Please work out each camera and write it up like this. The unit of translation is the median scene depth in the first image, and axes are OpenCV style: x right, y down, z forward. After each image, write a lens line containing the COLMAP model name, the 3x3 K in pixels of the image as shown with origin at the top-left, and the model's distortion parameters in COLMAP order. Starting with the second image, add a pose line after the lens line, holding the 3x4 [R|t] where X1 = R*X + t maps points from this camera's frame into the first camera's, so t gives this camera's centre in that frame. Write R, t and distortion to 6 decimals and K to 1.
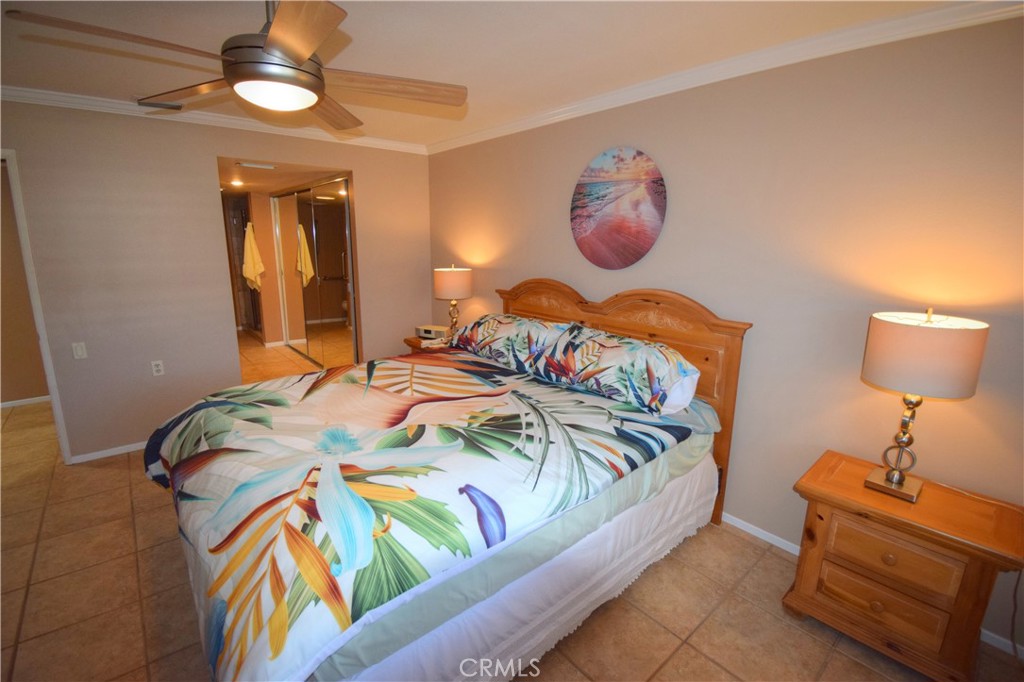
lens RADIAL K [[449.1, 0, 514.9], [0, 449.1, 340.3], [0, 0, 1]] dist [0.015803, -0.025009]
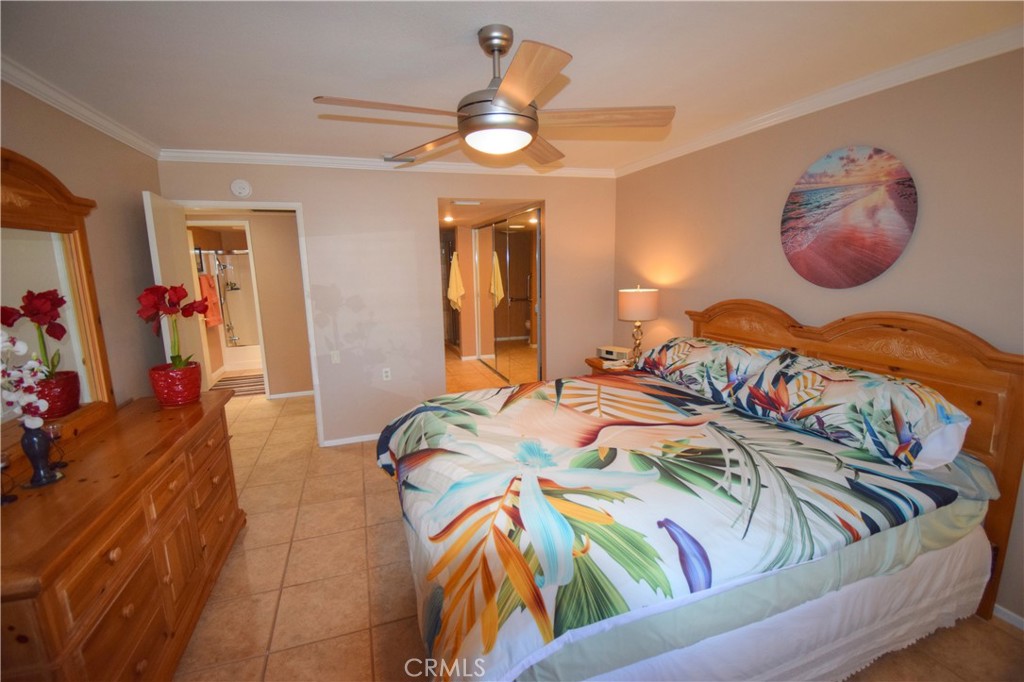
lens RADIAL K [[449.1, 0, 514.9], [0, 449.1, 340.3], [0, 0, 1]] dist [0.015803, -0.025009]
pose [[0.928814, 0.028605, -0.369441, -0.041605], [-0.044928, 0.998354, -0.035651, -0.003278], [0.367813, 0.049711, 0.928570, -0.008468]]
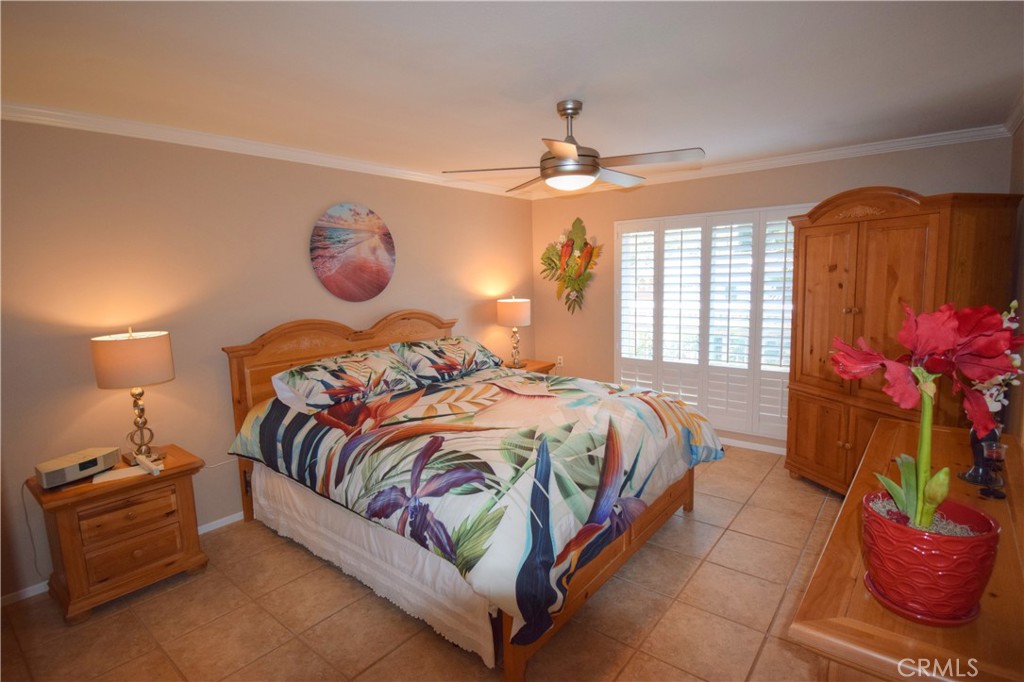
lens RADIAL K [[508.7, 0, 512.0], [0, 508.7, 341.0], [0, 0, 1]] dist [0.000387, 0.000001]
pose [[-0.177526, -0.138685, 0.974295, -1.581700], [0.238113, 0.954551, 0.179261, -0.272217], [-0.954875, 0.263816, -0.136434, 1.105757]]
